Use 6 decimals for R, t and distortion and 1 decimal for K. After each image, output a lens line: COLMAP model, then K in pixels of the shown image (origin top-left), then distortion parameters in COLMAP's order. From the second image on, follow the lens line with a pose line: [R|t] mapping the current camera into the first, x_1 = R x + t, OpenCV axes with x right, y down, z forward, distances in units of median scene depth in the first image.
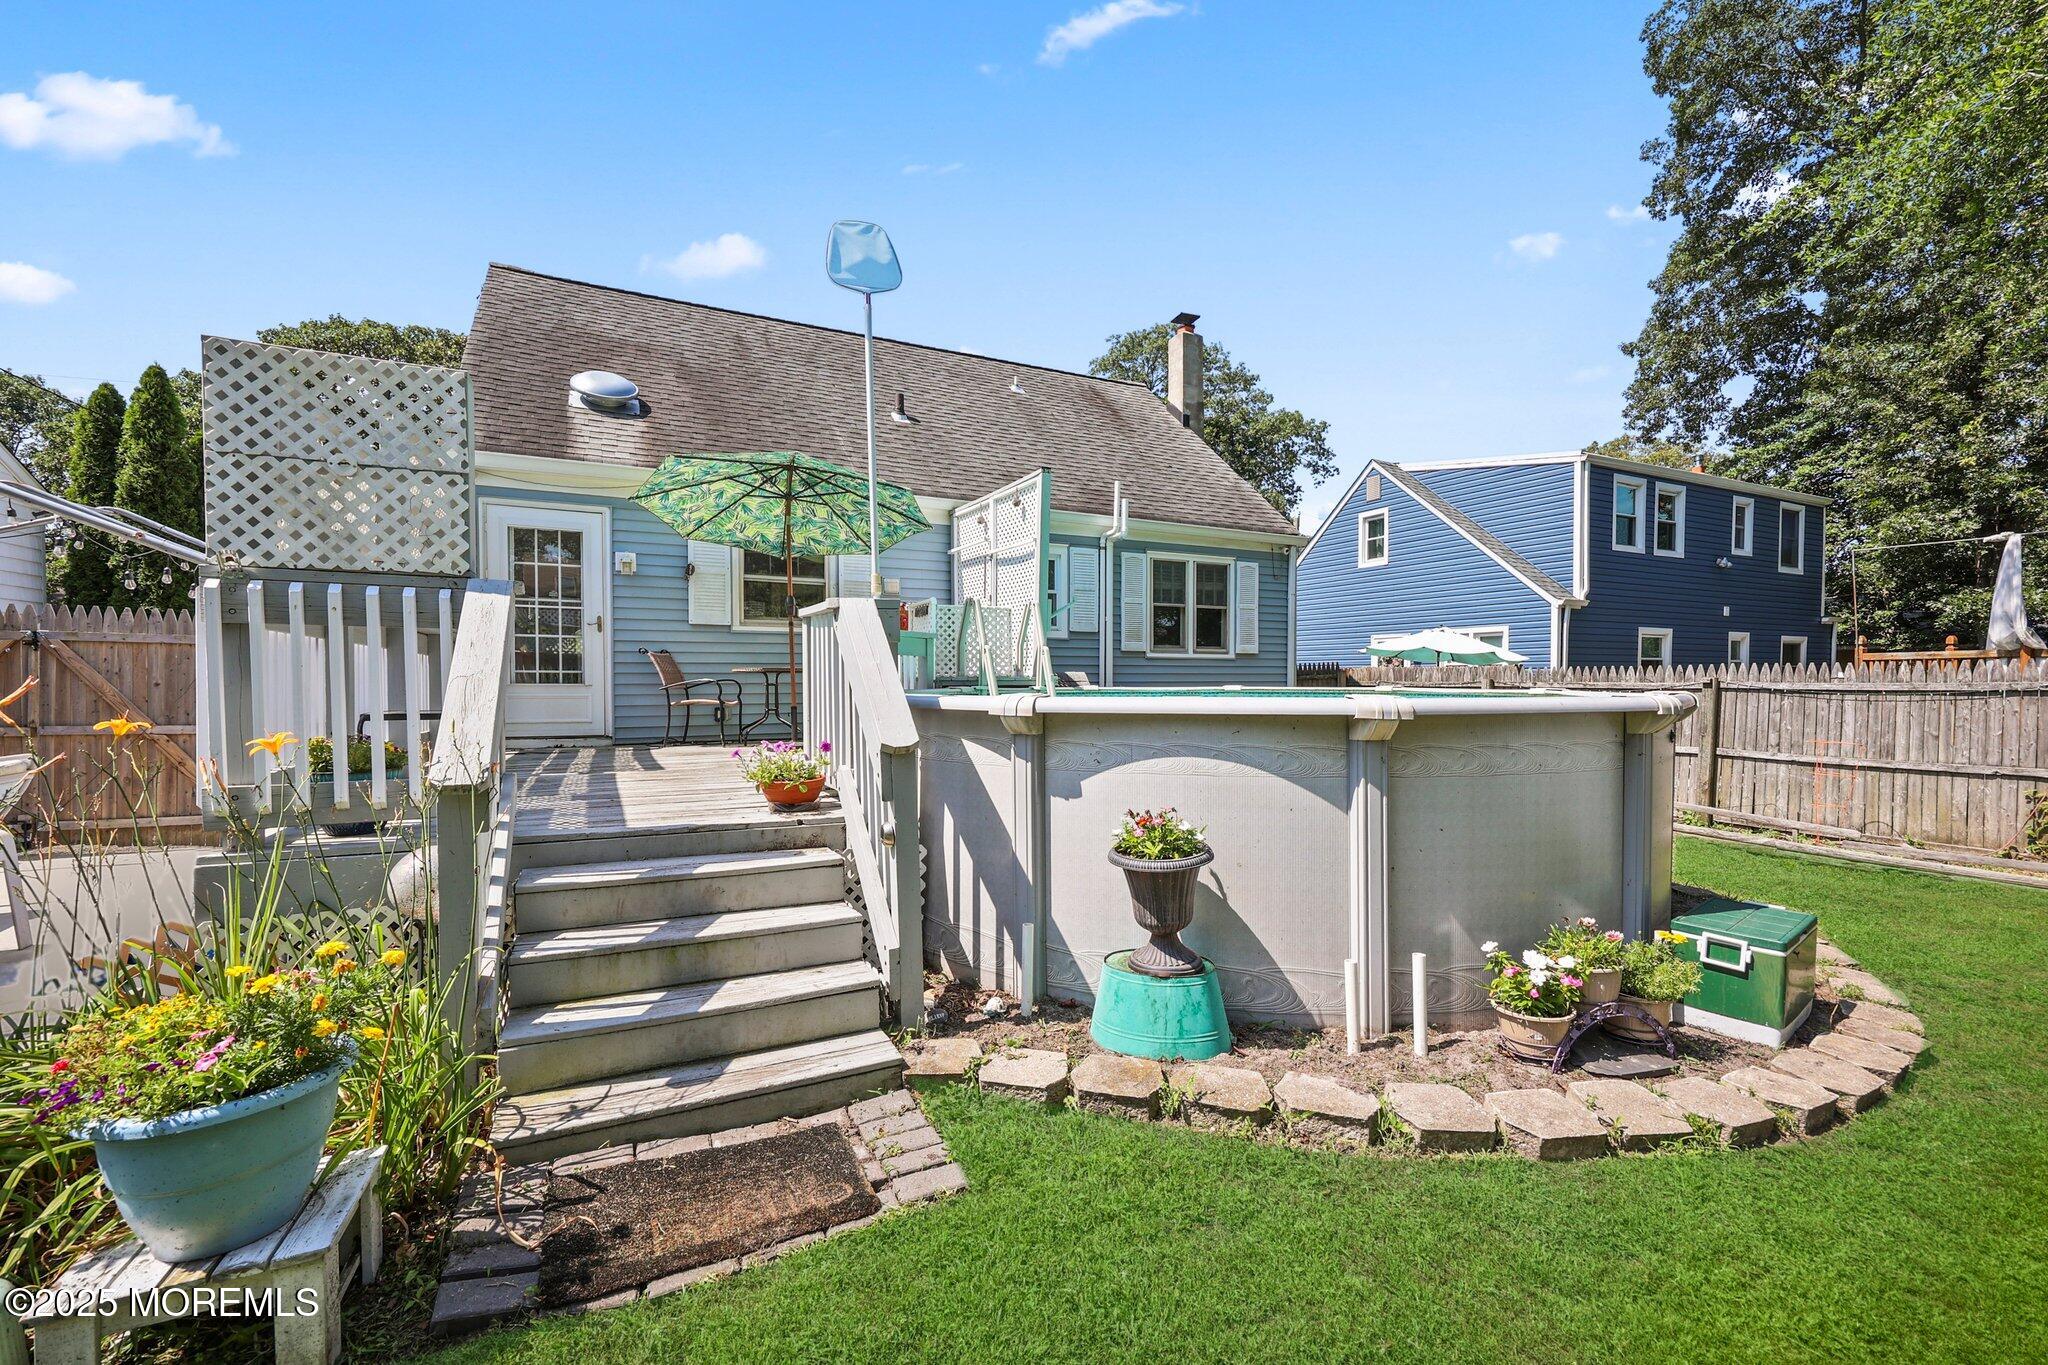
lens RADIAL K [[840.2, 0, 1029.9], [0, 840.2, 701.3], [0, 0, 1]] dist [0.001711, 0.000117]
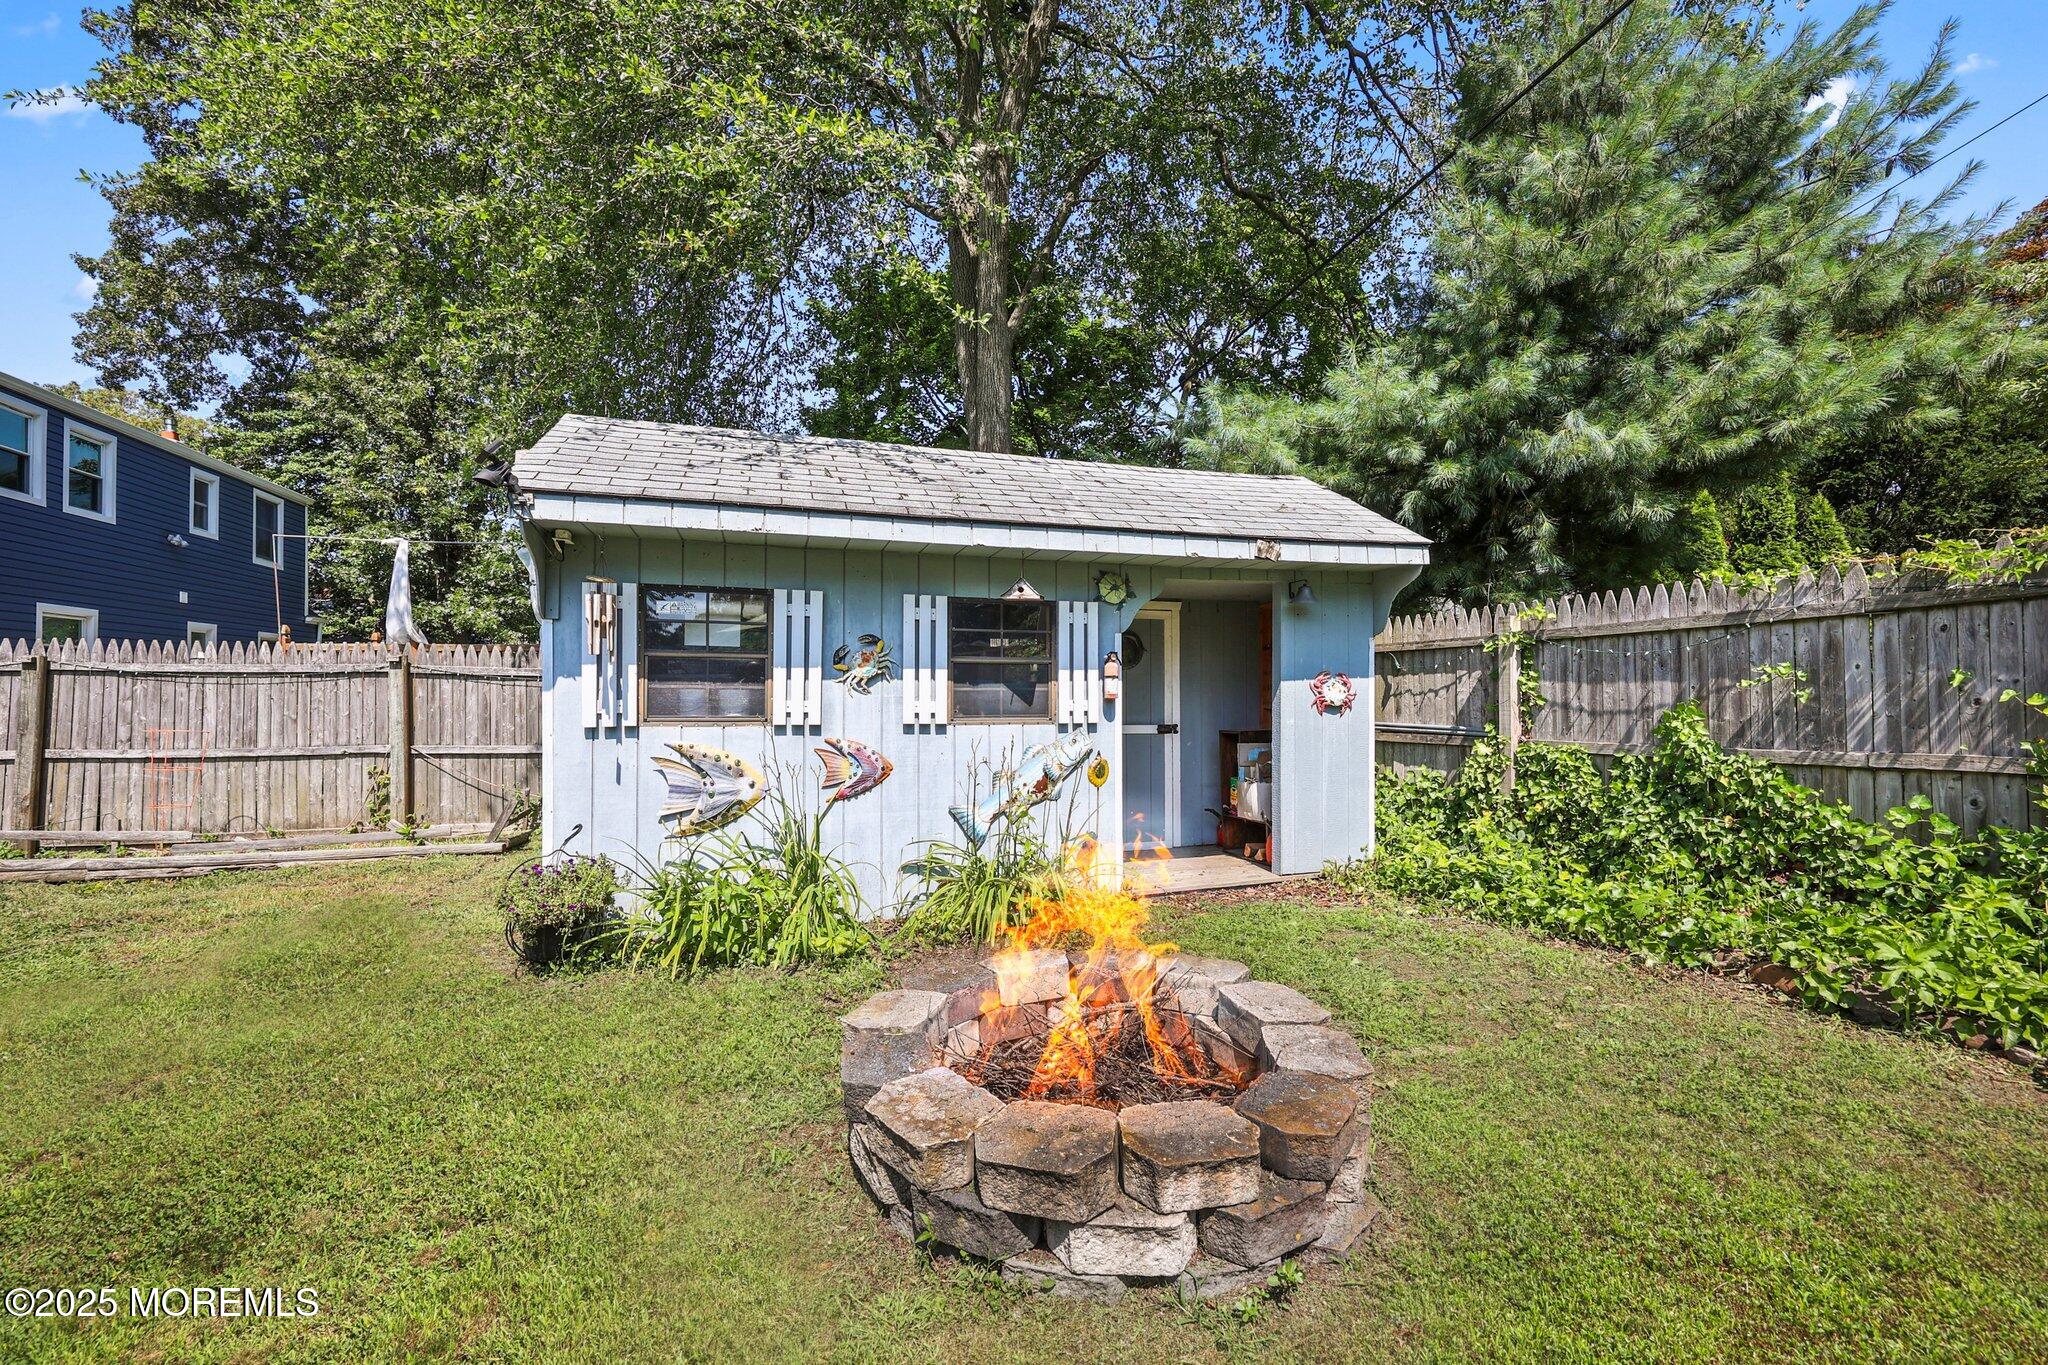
lens RADIAL K [[835.0, 0, 1031.9], [0, 835.0, 686.6], [0, 0, 1]] dist [-0.000122, -0.000155]
pose [[0.157624, 0.006618, 0.987477, 0.198159], [0.025065, 0.999629, -0.010701, 0.026647], [-0.987181, 0.026438, 0.157399, 0.008150]]
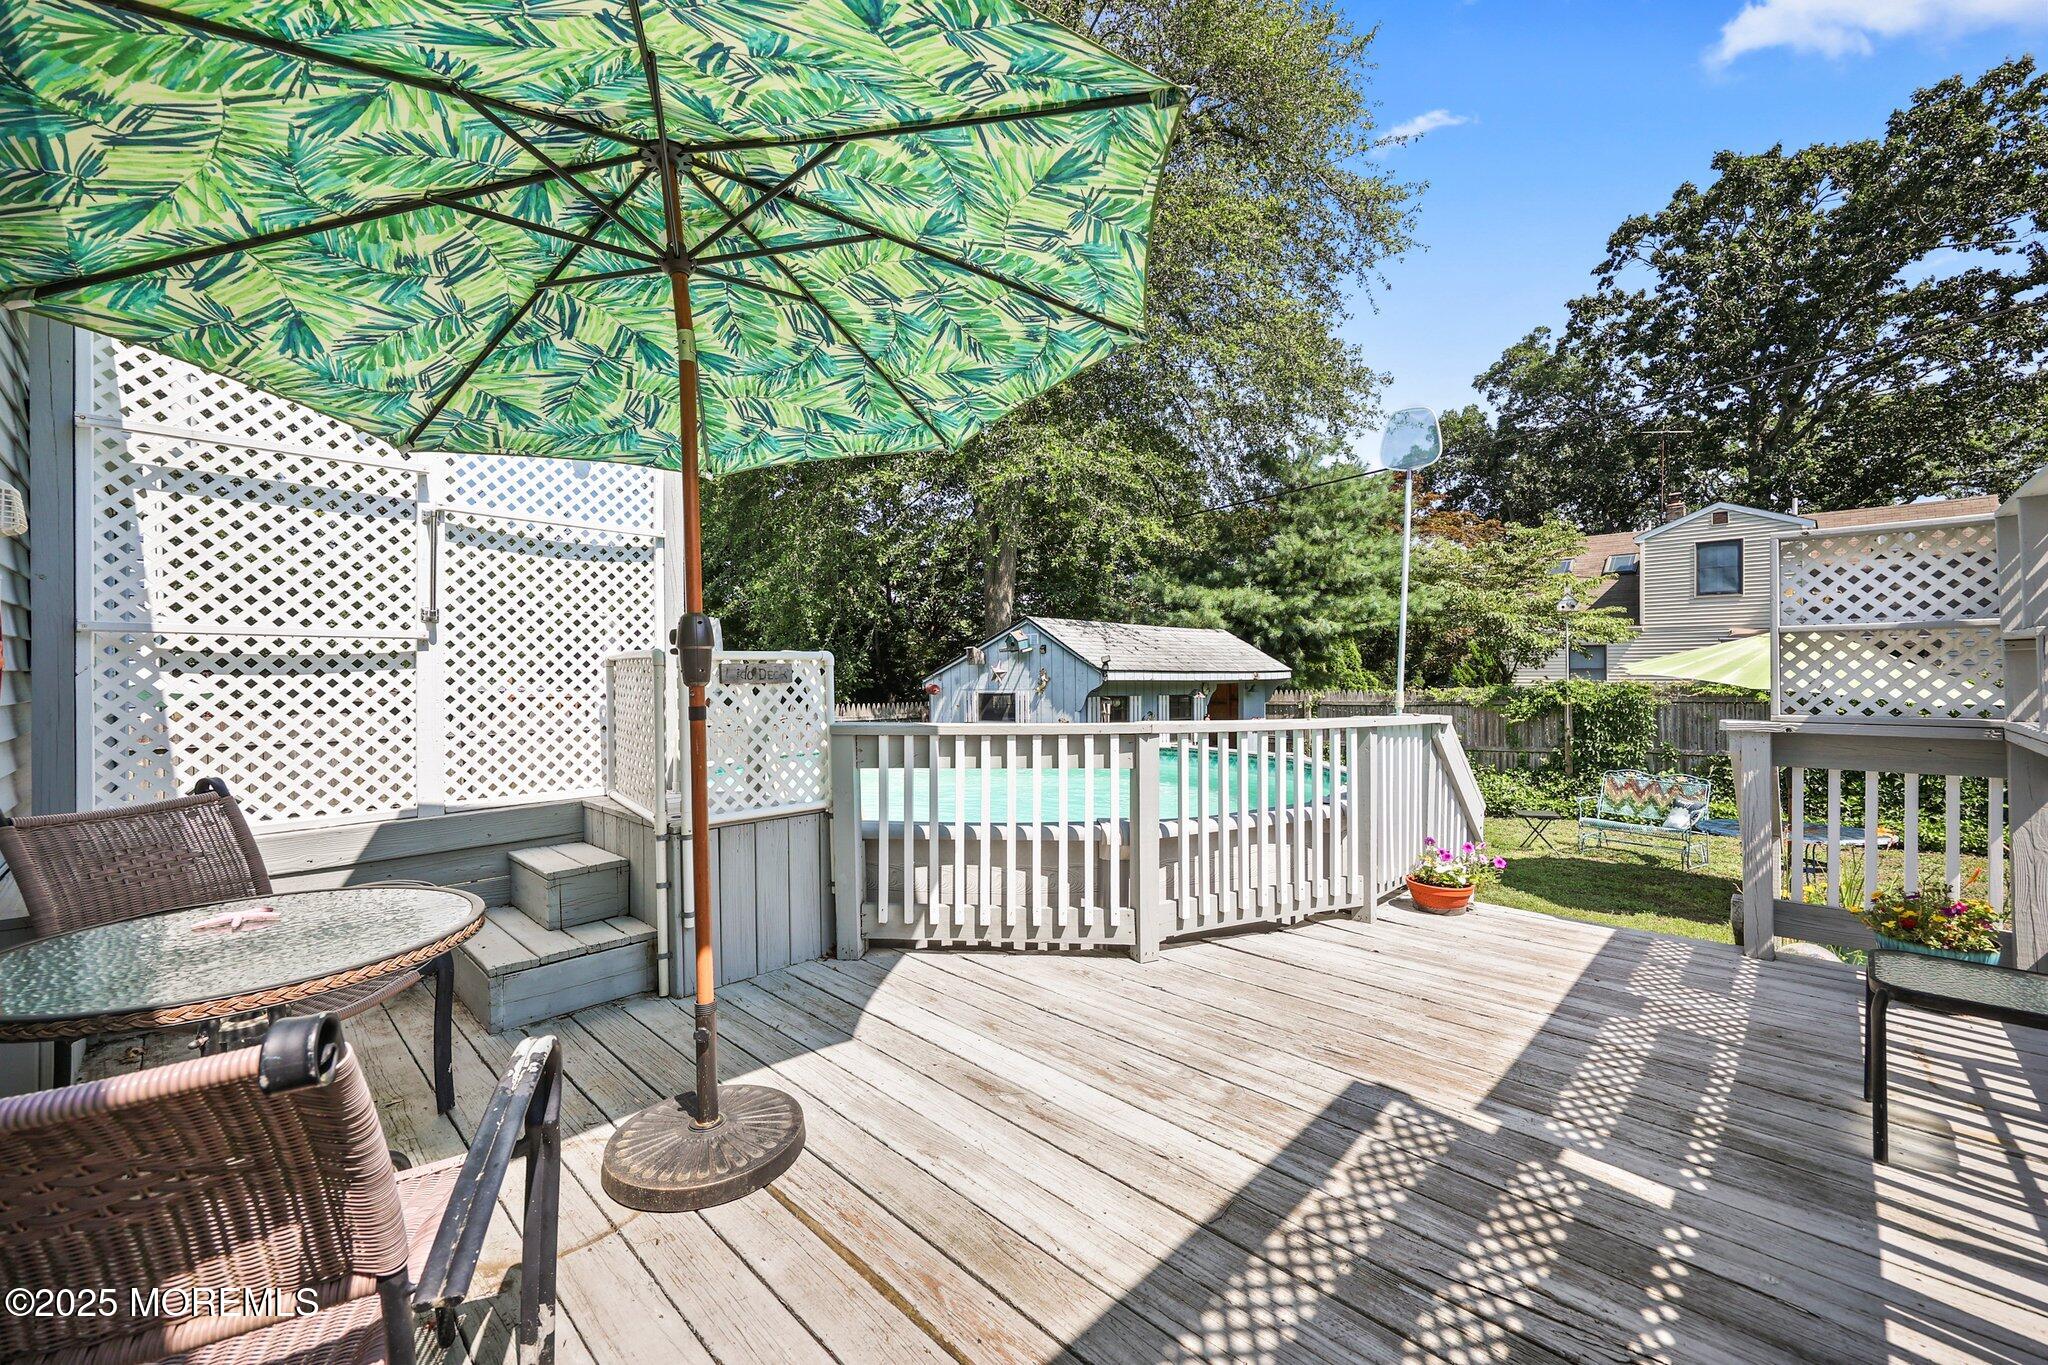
lens RADIAL K [[835.1, 0, 1022.1], [0, 835.1, 695.4], [0, 0, 1]] dist [0.002173, -0.000231]
pose [[-0.327482, -0.020493, 0.944635, -0.442512], [0.031412, 0.998976, 0.032562, -0.077748], [-0.944335, 0.040337, -0.326503, 0.735805]]
